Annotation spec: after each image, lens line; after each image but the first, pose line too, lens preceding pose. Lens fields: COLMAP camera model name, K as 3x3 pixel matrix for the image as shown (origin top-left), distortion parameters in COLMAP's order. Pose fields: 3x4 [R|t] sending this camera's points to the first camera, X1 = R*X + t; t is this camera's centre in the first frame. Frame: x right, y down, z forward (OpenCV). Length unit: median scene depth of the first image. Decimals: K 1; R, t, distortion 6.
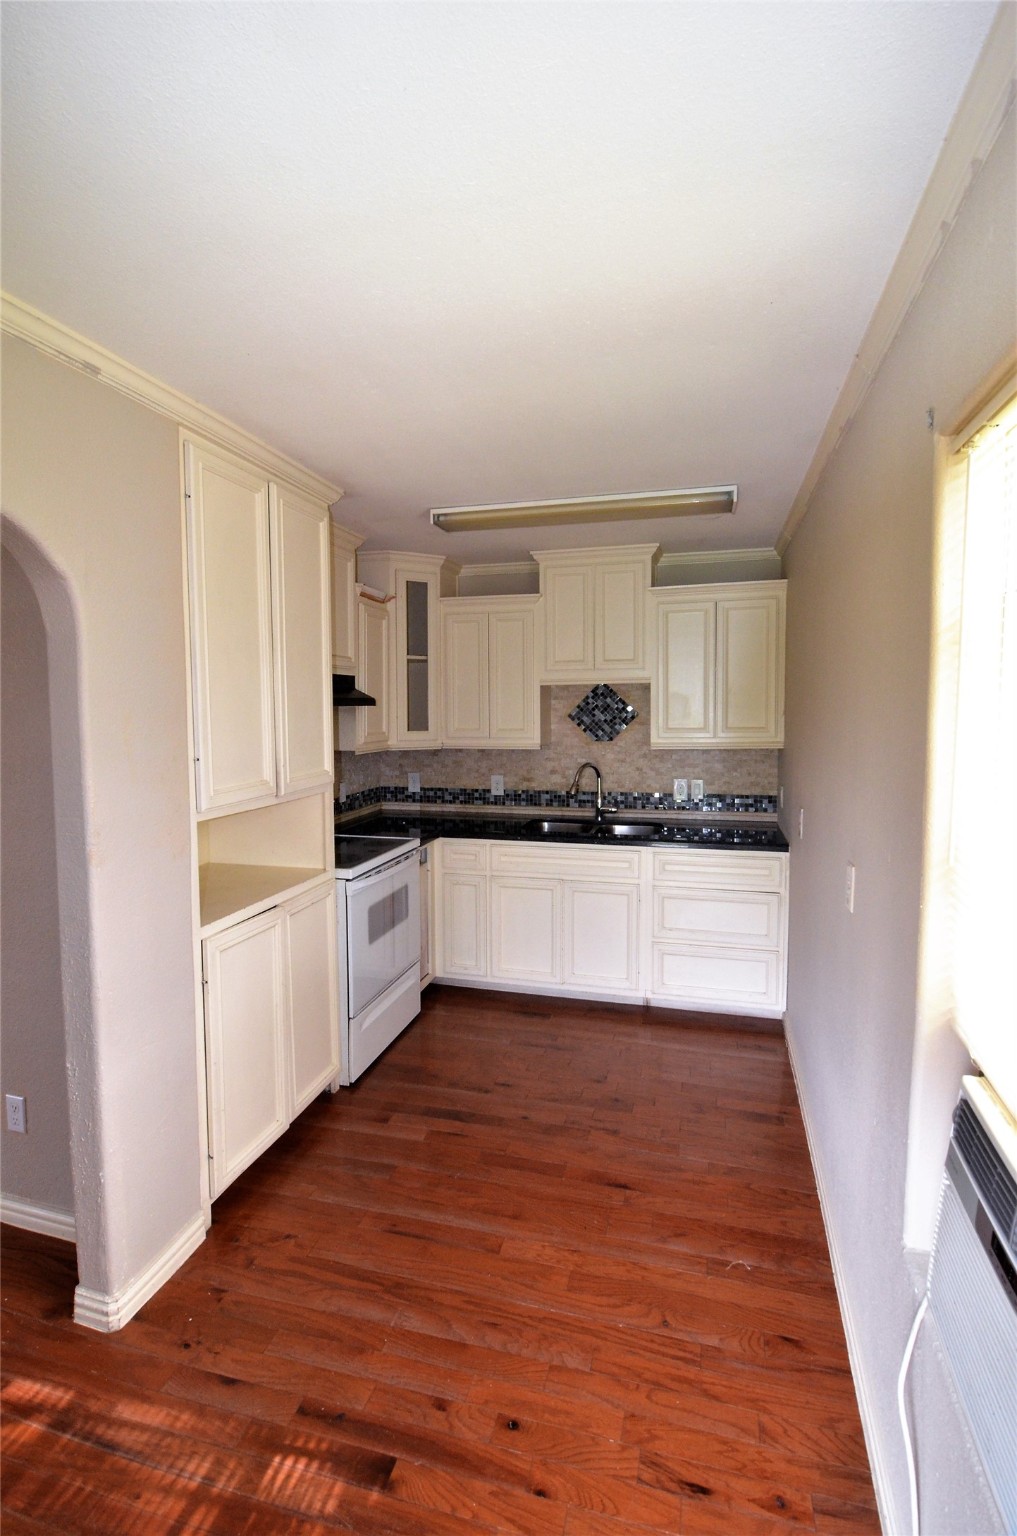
lens RADIAL K [[725.9, 0, 505.3], [0, 725.9, 763.7], [0, 0, 1]] dist [-0.014599, -0.004773]
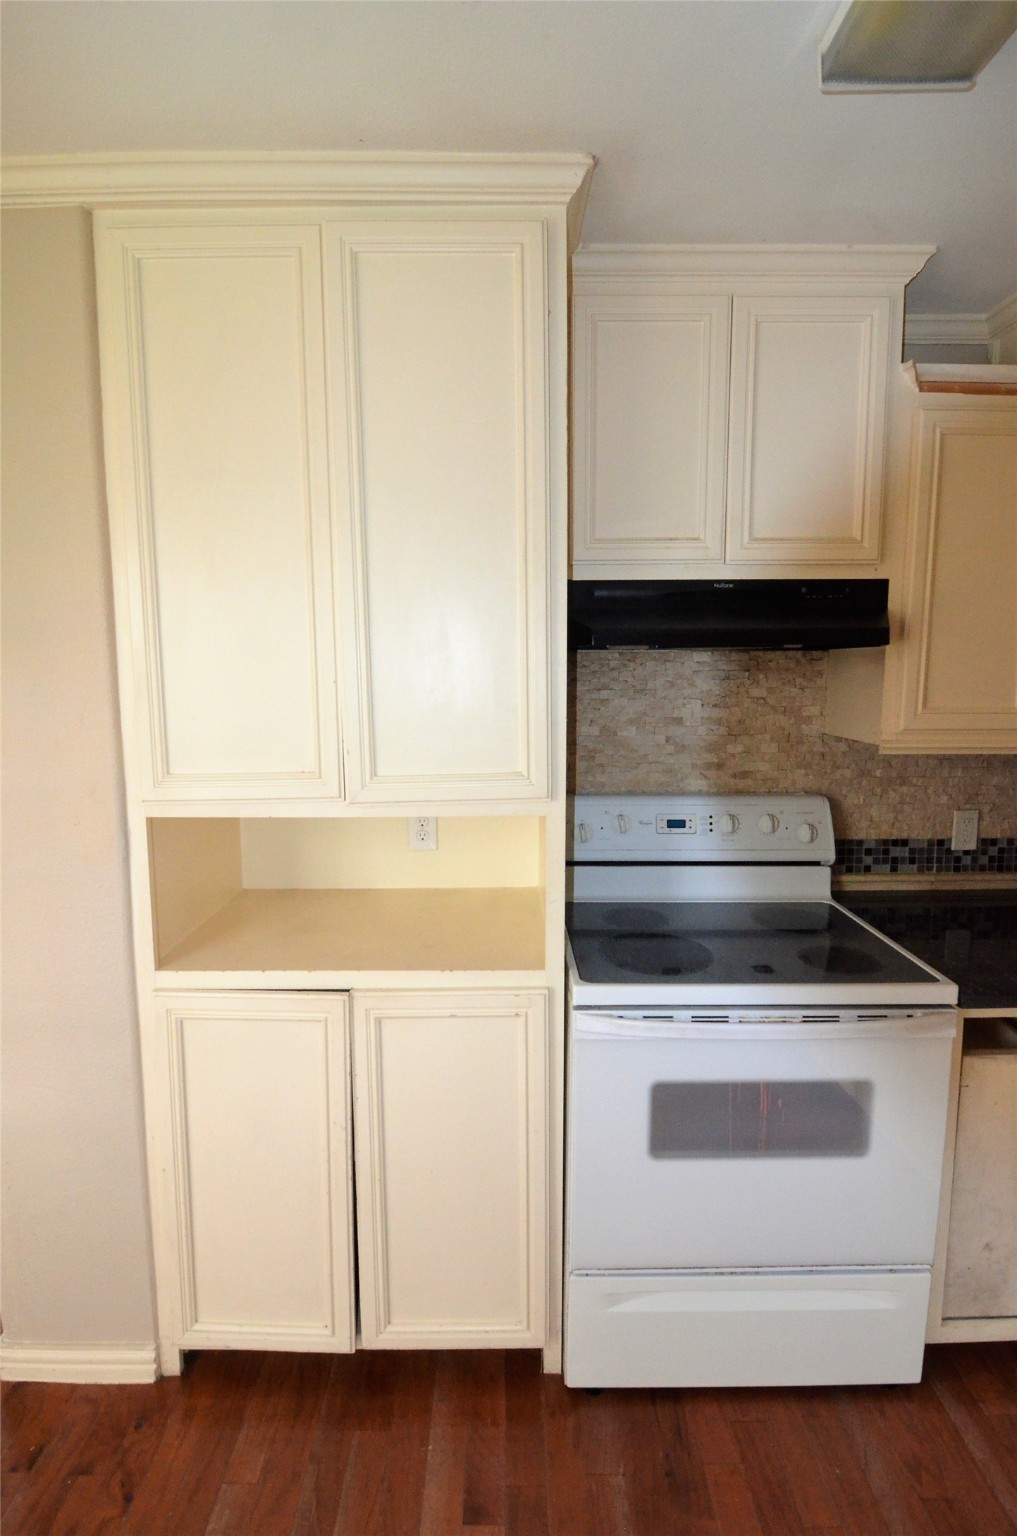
lens RADIAL K [[725.9, 0, 509.9], [0, 725.9, 756.0], [0, 0, 1]] dist [-0.014599, -0.004773]
pose [[0.266571, 0.112949, -0.957174, 0.203231], [-0.075624, 0.992499, 0.096056, -0.044542], [0.960844, 0.046779, 0.273113, 0.772072]]
